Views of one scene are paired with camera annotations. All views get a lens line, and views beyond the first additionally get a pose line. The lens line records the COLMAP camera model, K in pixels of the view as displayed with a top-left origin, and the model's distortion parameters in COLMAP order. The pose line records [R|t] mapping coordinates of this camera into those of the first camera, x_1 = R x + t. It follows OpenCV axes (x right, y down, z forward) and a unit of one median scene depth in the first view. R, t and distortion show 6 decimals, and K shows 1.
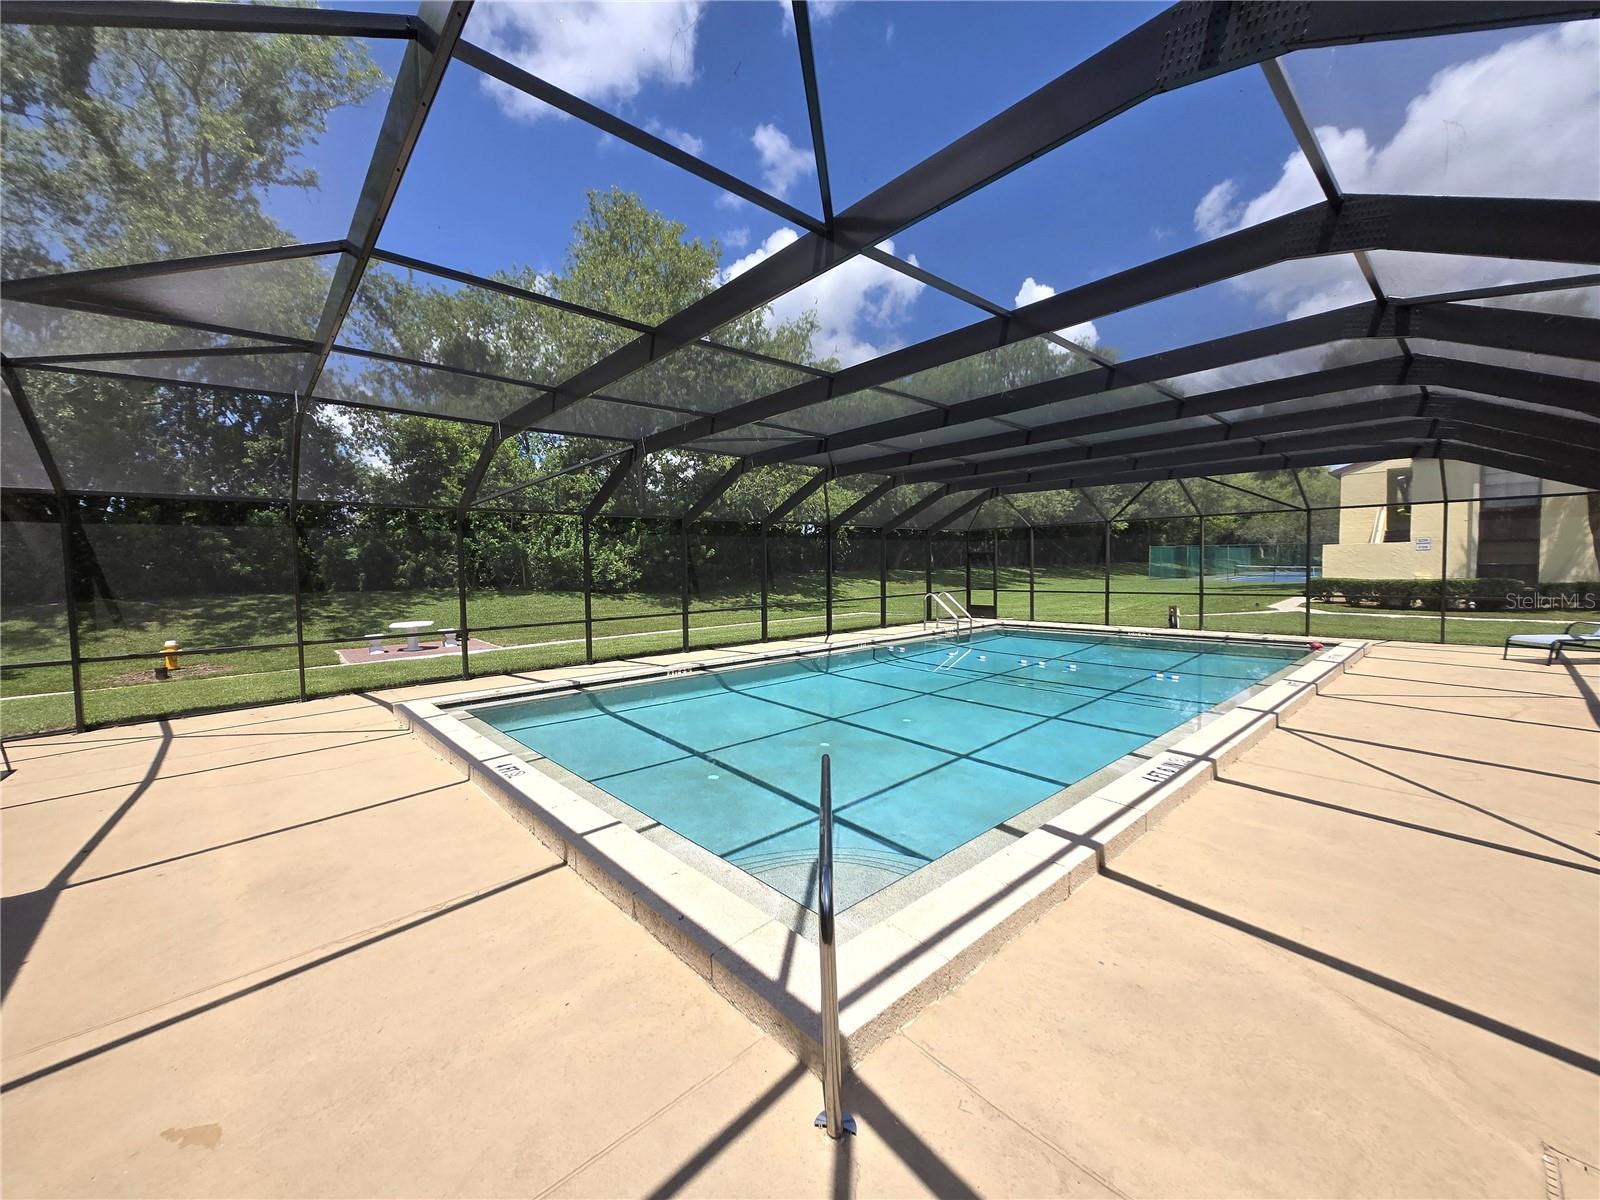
lens RADIAL K [[625.7, 0, 786.0], [0, 625.7, 605.9], [0, 0, 1]] dist [-0.003957, -0.000454]
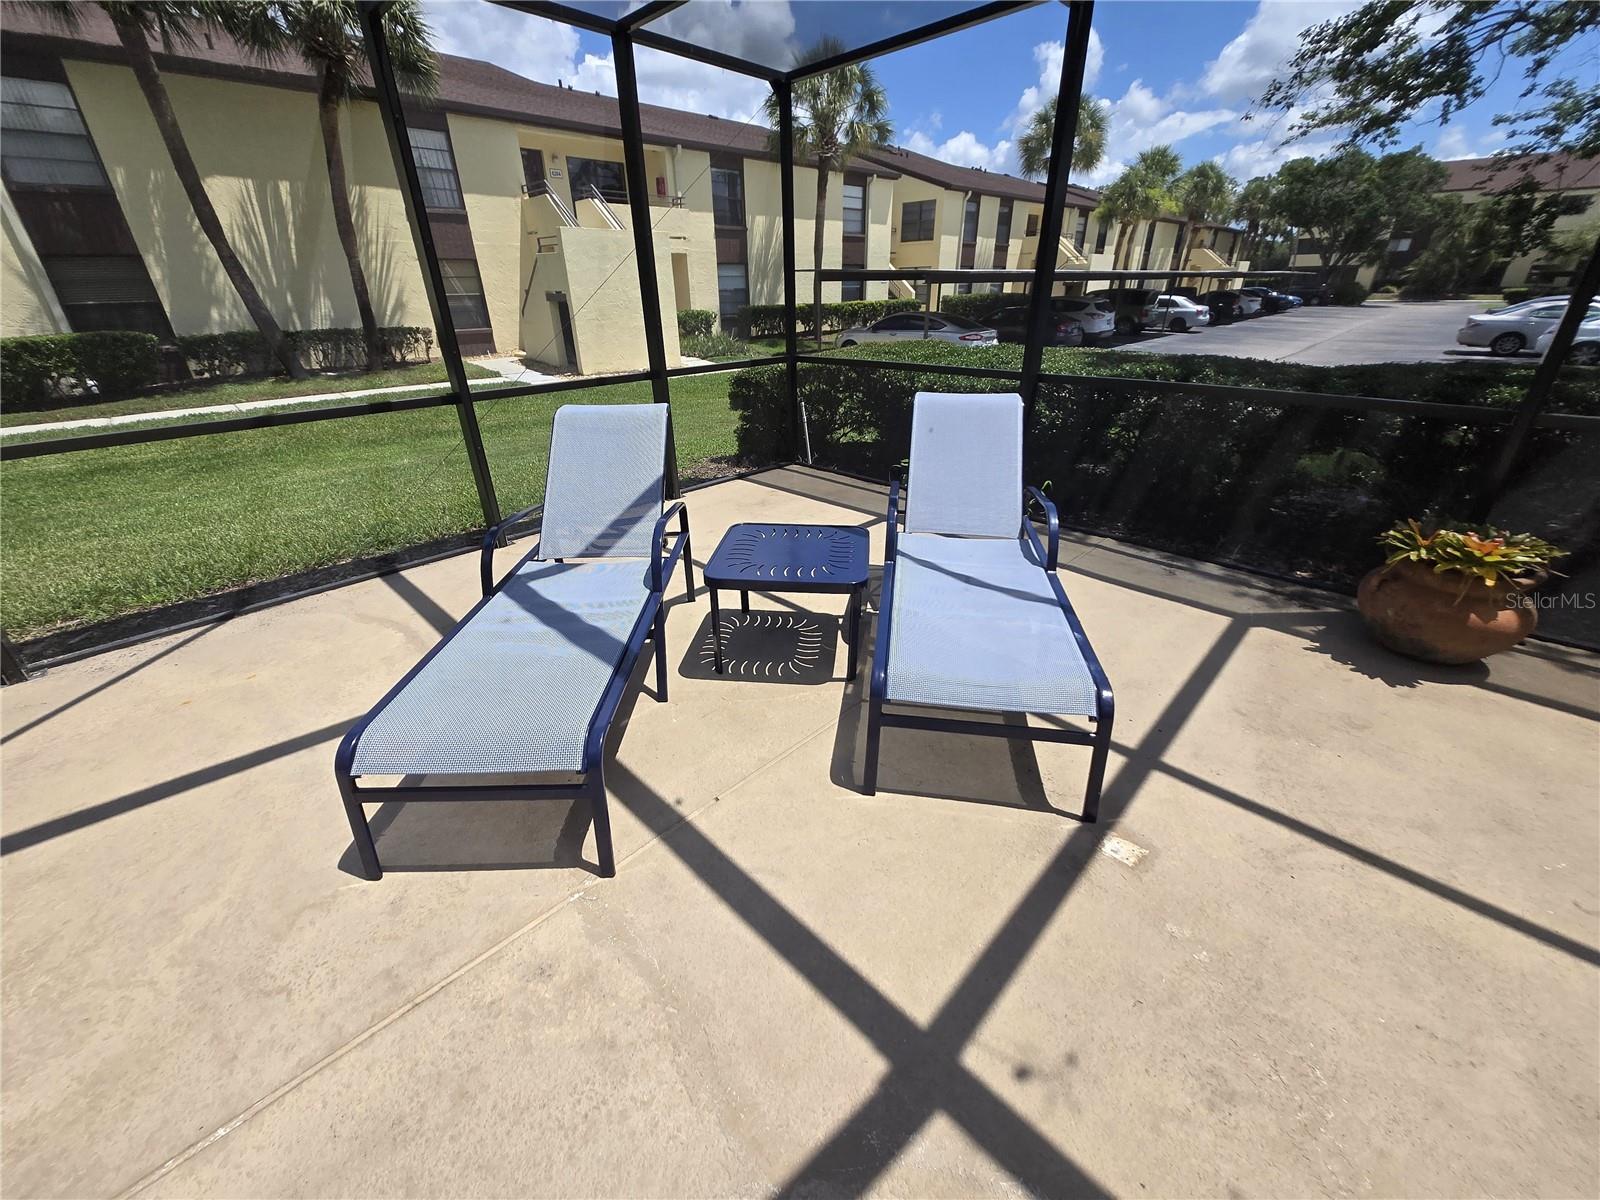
lens RADIAL K [[625.7, 0, 803.4], [0, 625.7, 598.0], [0, 0, 1]] dist [-0.003957, -0.000454]
pose [[-0.079425, -0.412104, 0.907669, 0.504921], [0.091586, 0.903677, 0.418306, -0.005004], [-0.992625, 0.116353, -0.034032, 0.442522]]
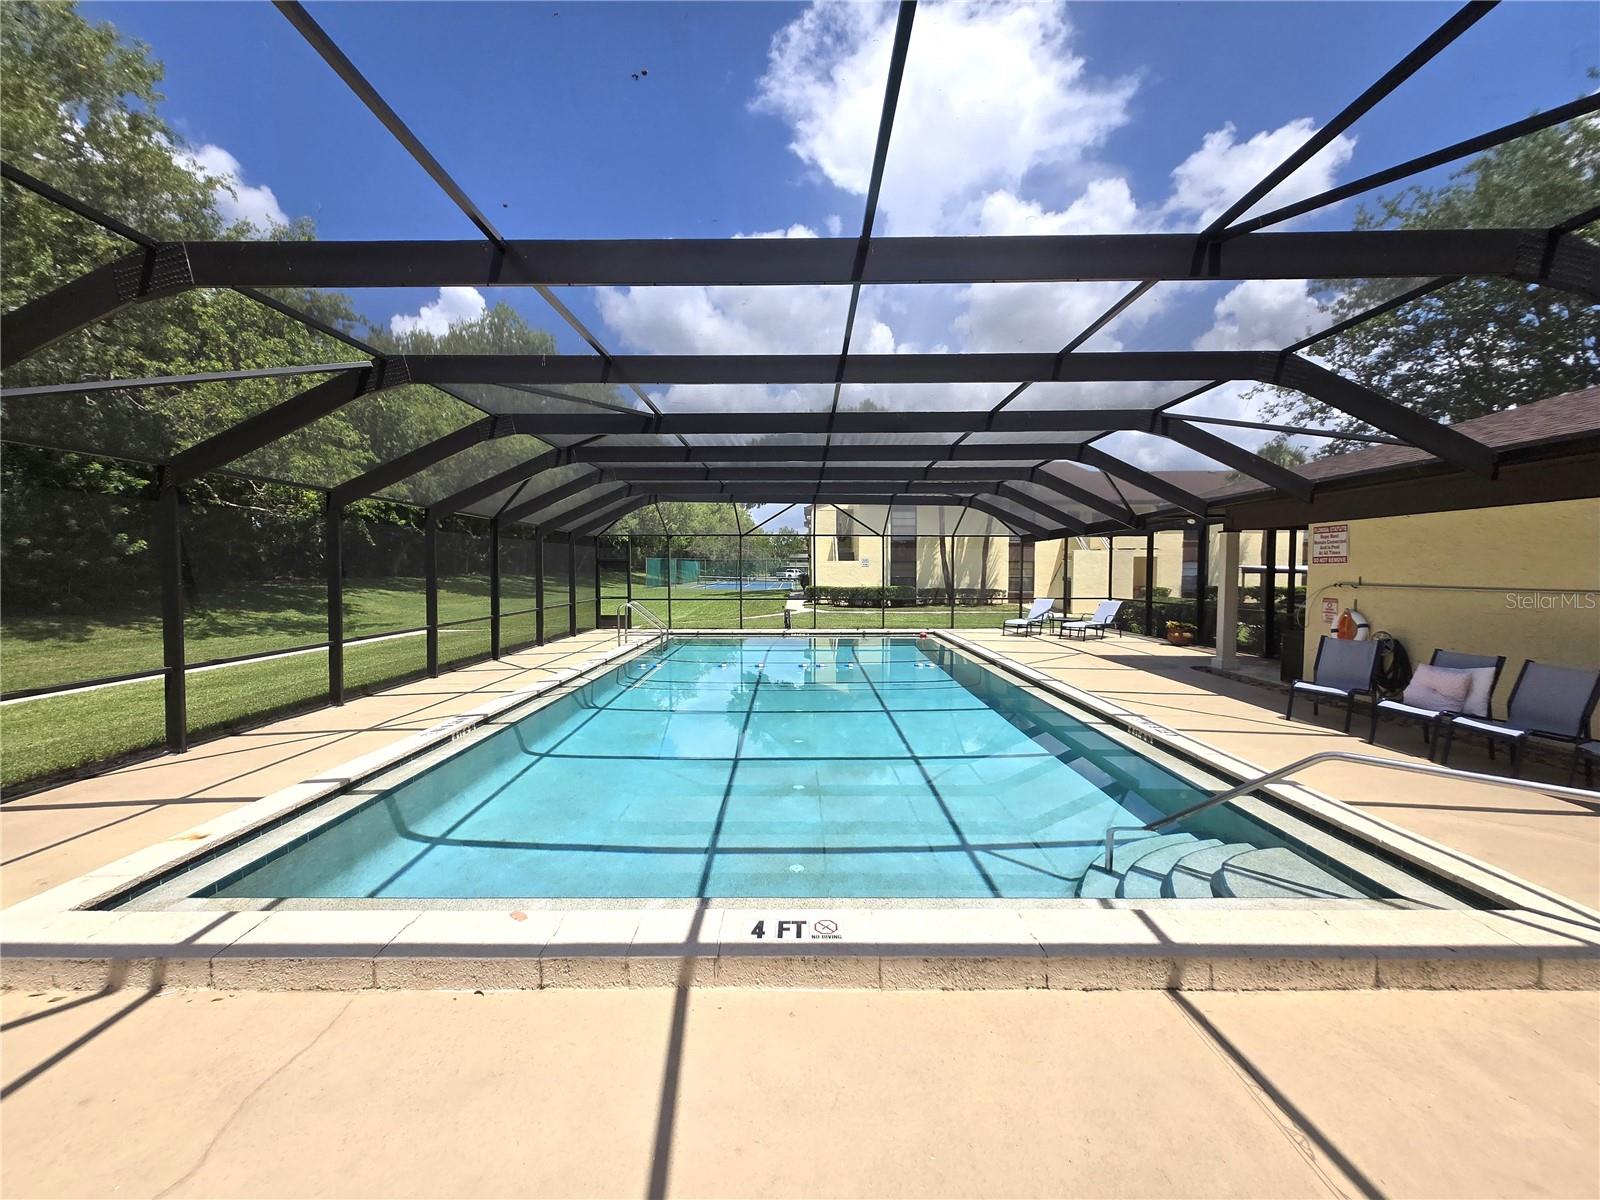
lens RADIAL K [[625.7, 0, 802.2], [0, 625.7, 588.1], [0, 0, 1]] dist [-0.003957, -0.000454]
pose [[0.674391, -0.004026, 0.738364, -0.183068], [0.034718, 0.999052, -0.026262, -0.006763], [-0.737558, 0.043345, 0.673891, 0.128223]]
